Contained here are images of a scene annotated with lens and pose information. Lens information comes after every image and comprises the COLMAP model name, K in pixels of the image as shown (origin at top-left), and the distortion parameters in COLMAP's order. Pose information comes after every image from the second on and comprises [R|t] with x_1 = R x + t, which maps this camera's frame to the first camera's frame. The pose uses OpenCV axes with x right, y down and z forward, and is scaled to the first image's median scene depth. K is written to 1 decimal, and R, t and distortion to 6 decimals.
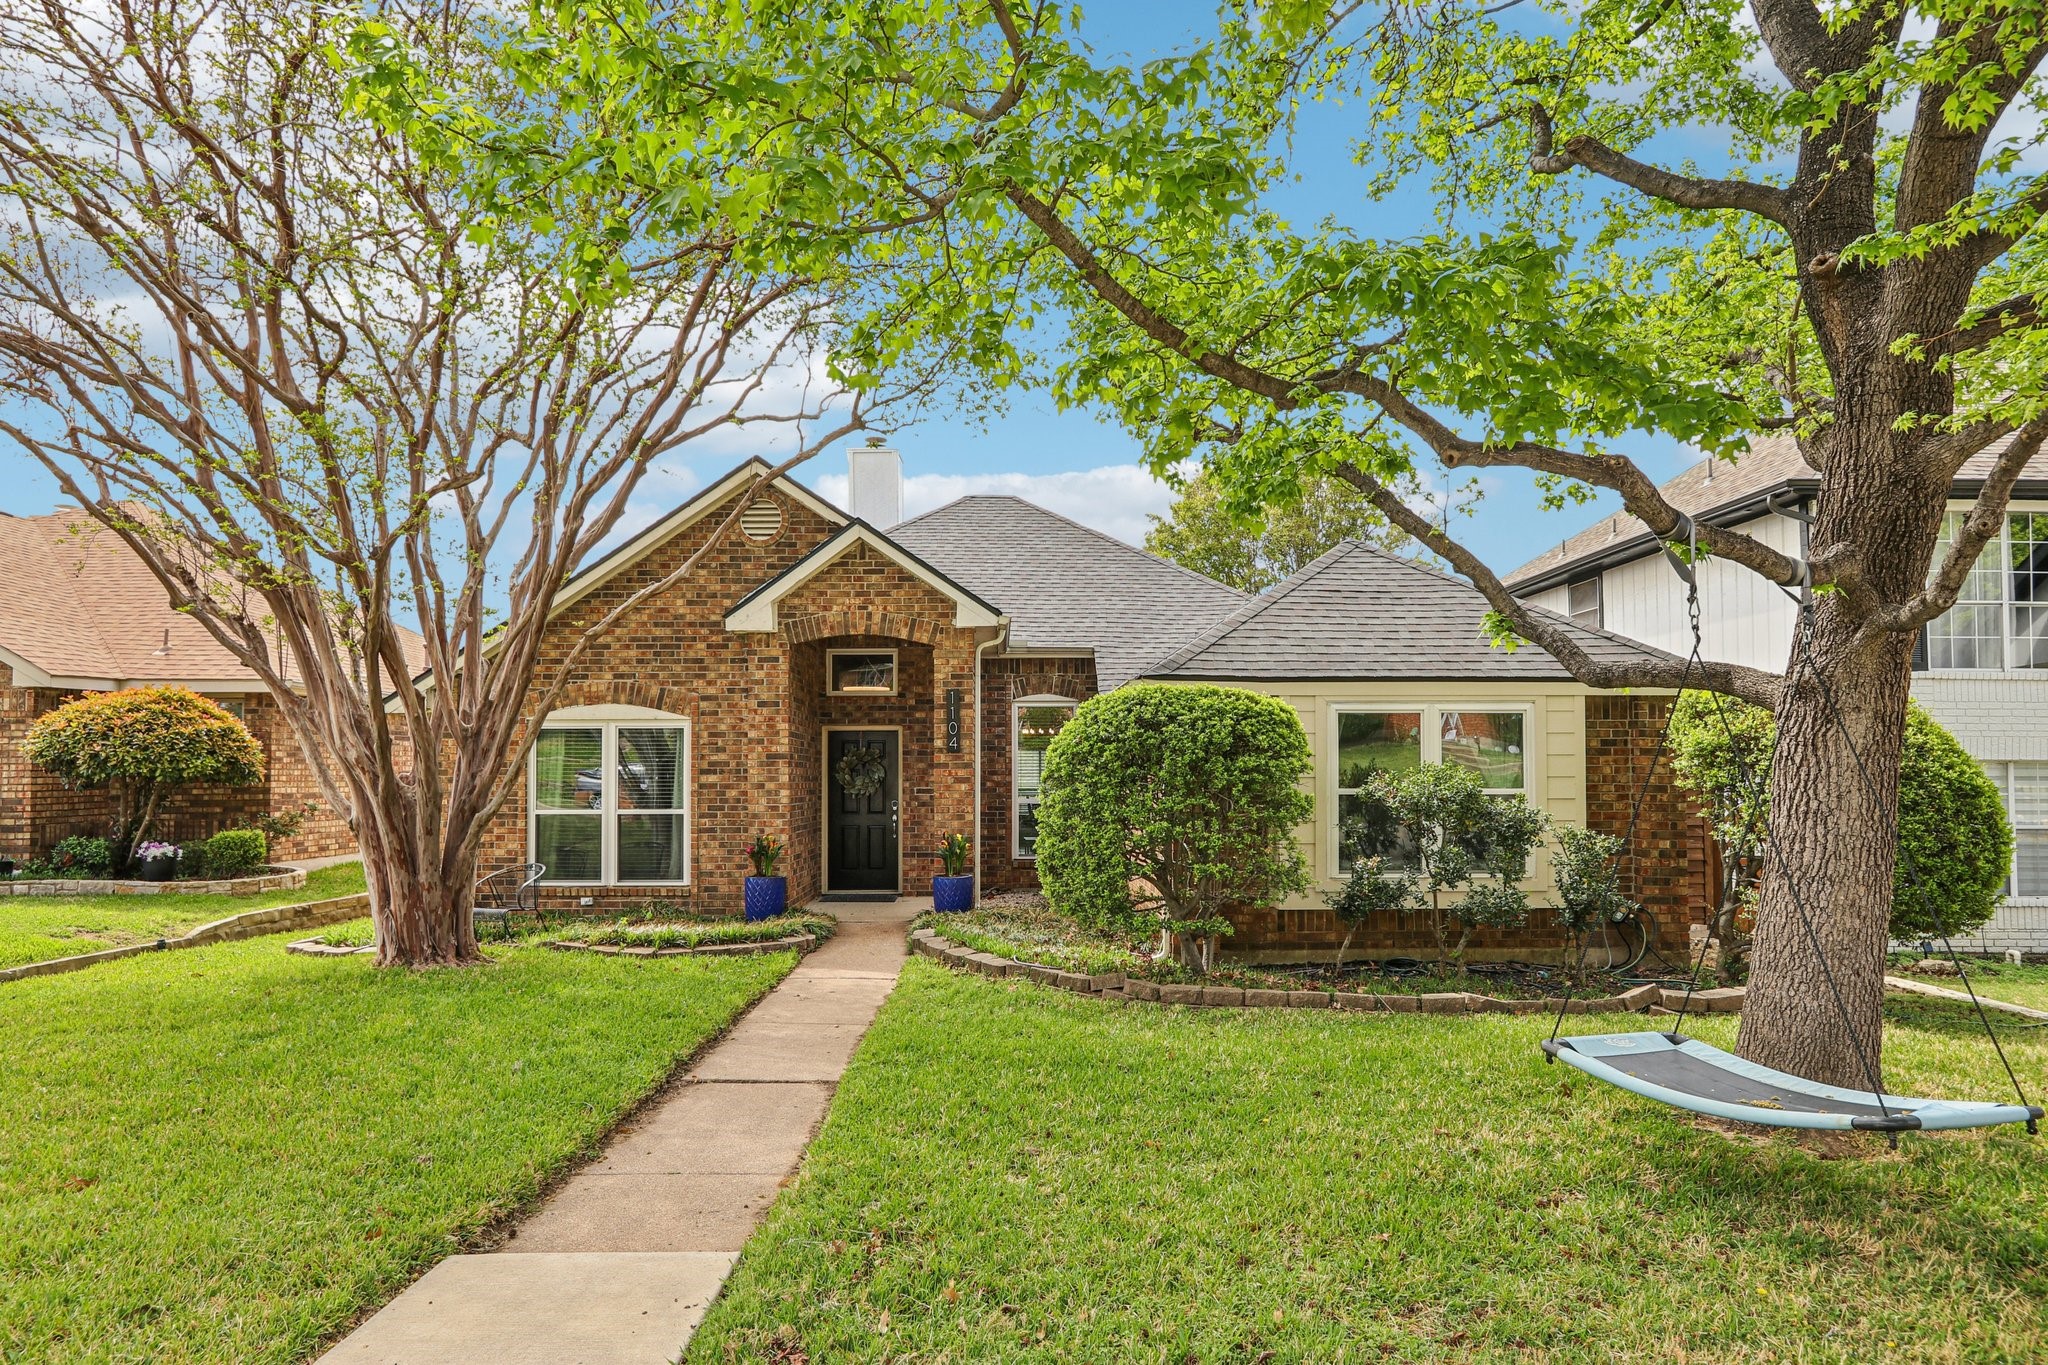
lens RADIAL K [[1223.0, 0, 1026.1], [0, 1223.0, 708.4], [0, 0, 1]] dist [-0.003700, 0.001319]
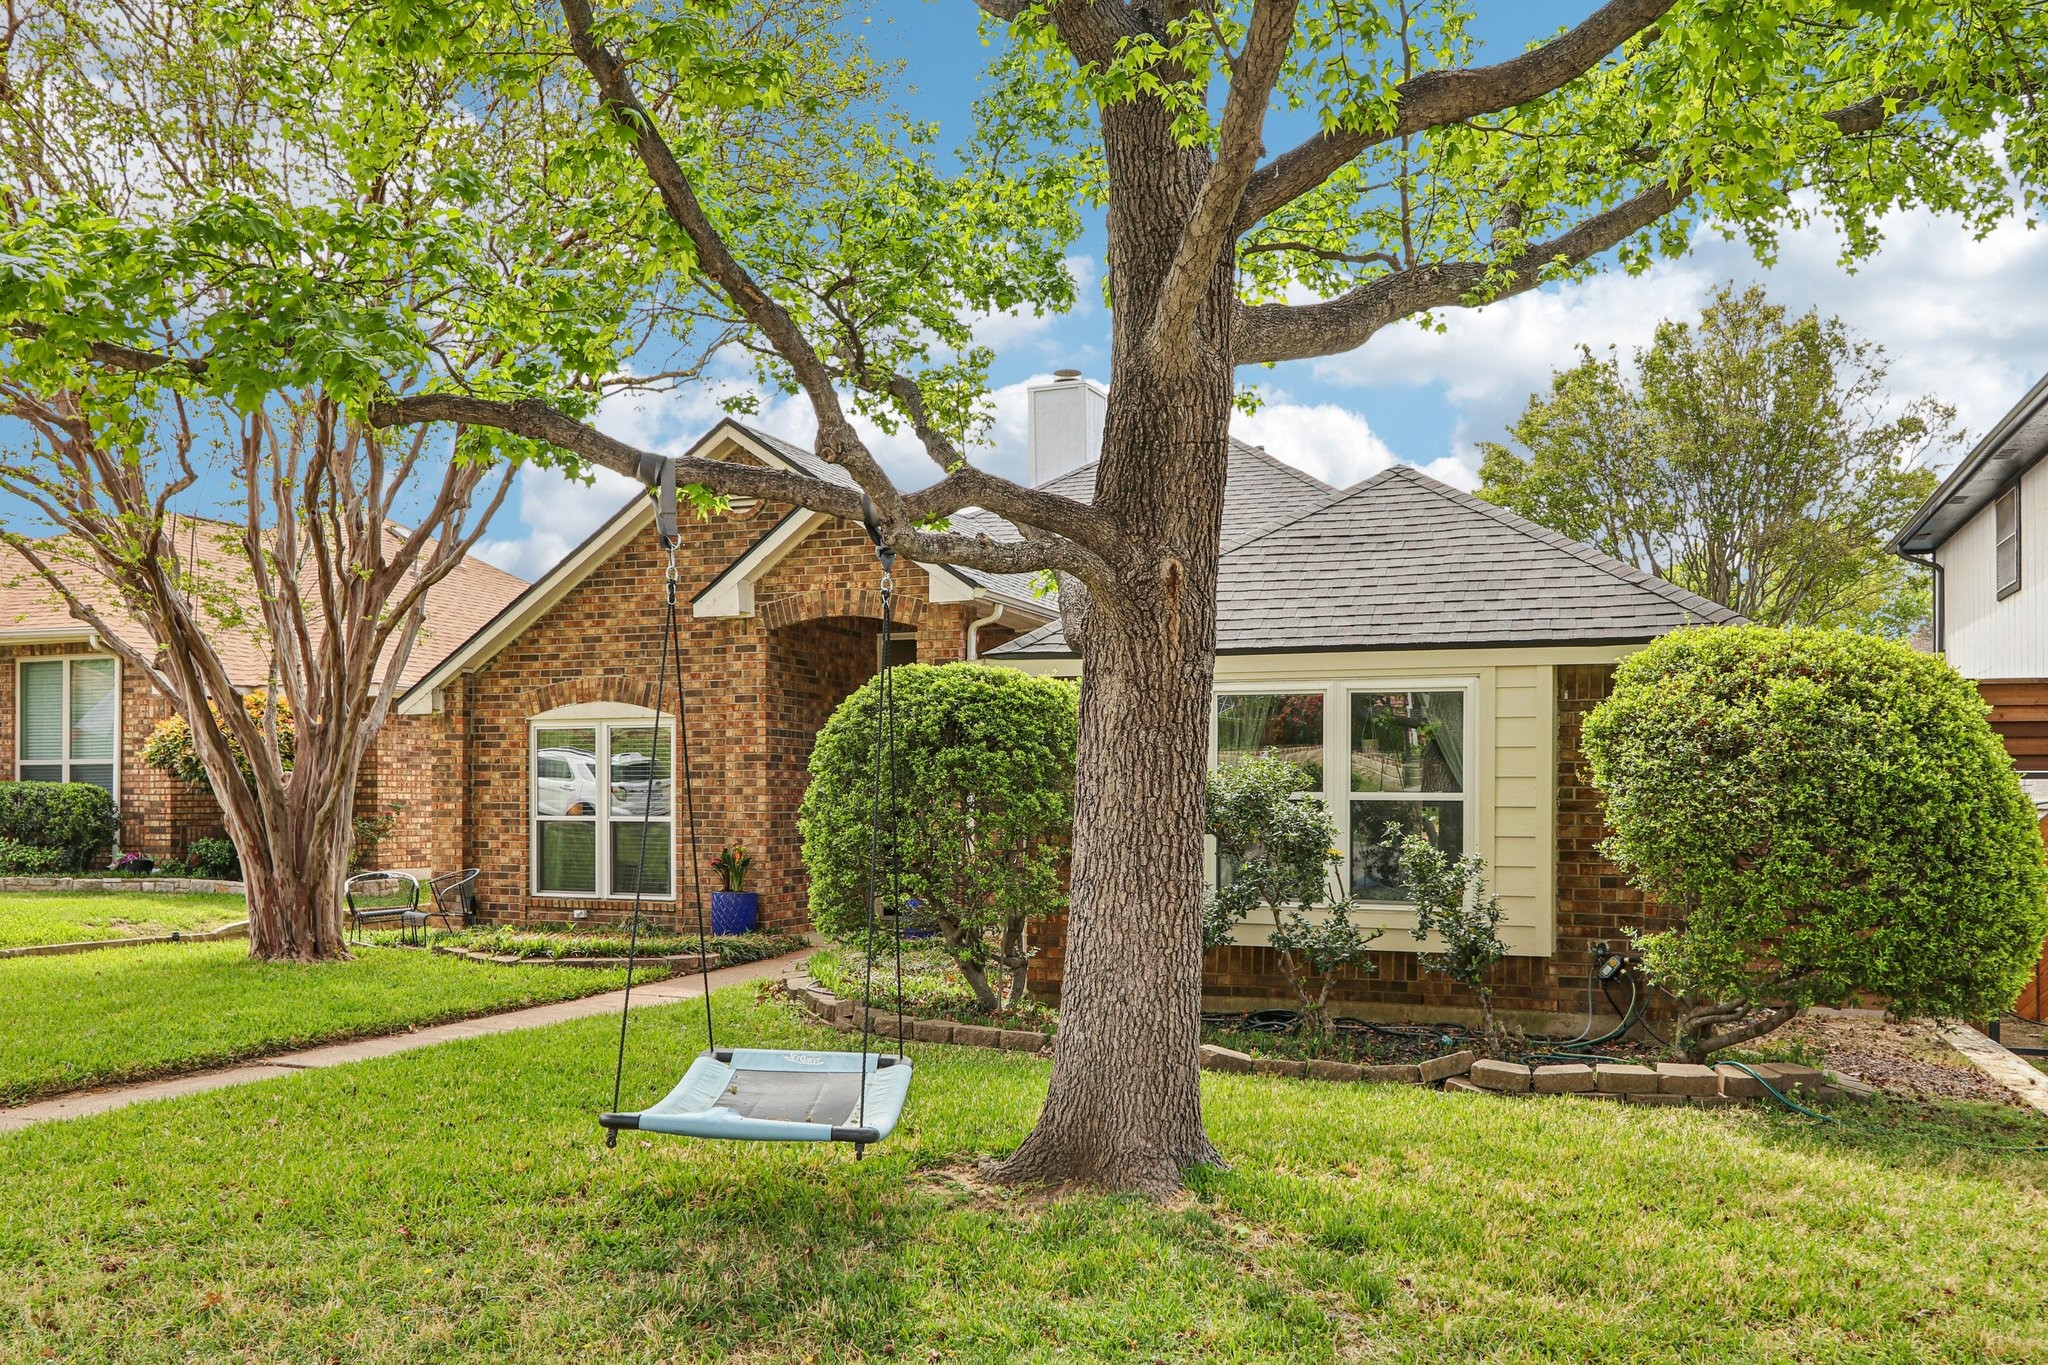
lens RADIAL K [[1591.5, 0, 1021.2], [0, 1591.5, 754.0], [0, 0, 1]] dist [0.000719, -0.005809]
pose [[0.928024, -0.004634, -0.372491, 0.402175], [0.014765, 0.999594, 0.024350, 0.011278], [0.372227, -0.028098, 0.927716, 0.004159]]
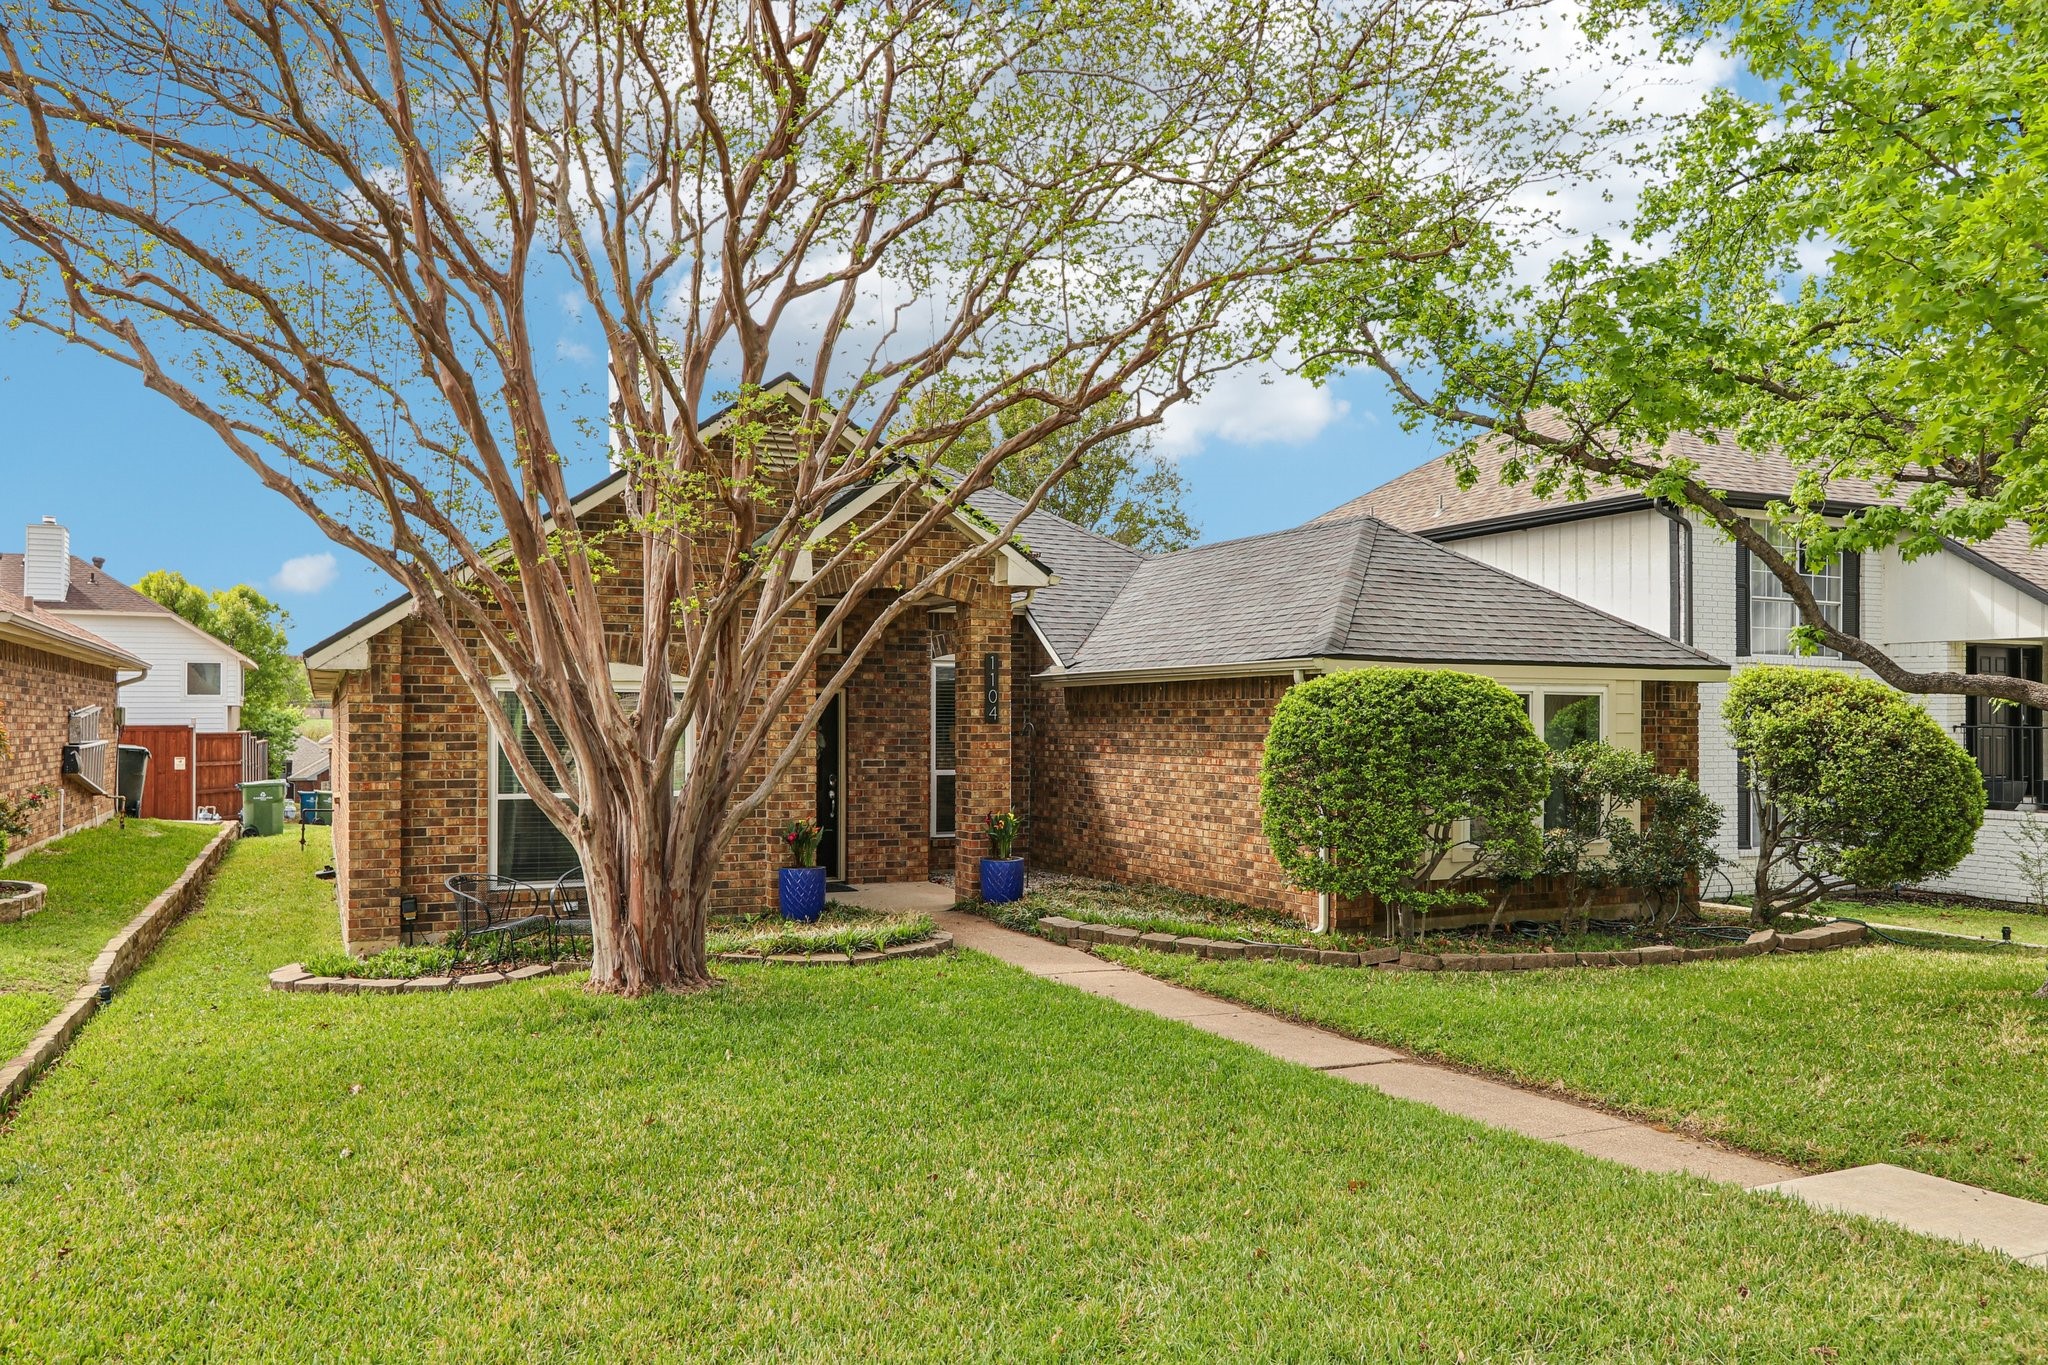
lens RADIAL K [[1466.3, 0, 1024.0], [0, 1466.3, 682.5], [0, 0, 1]] dist [-0.001400, 0.000992]
pose [[0.909900, 0.014468, 0.414575, -0.487168], [-0.025822, 0.999429, 0.021794, -0.018412], [-0.414023, -0.030536, 0.909754, 0.001704]]
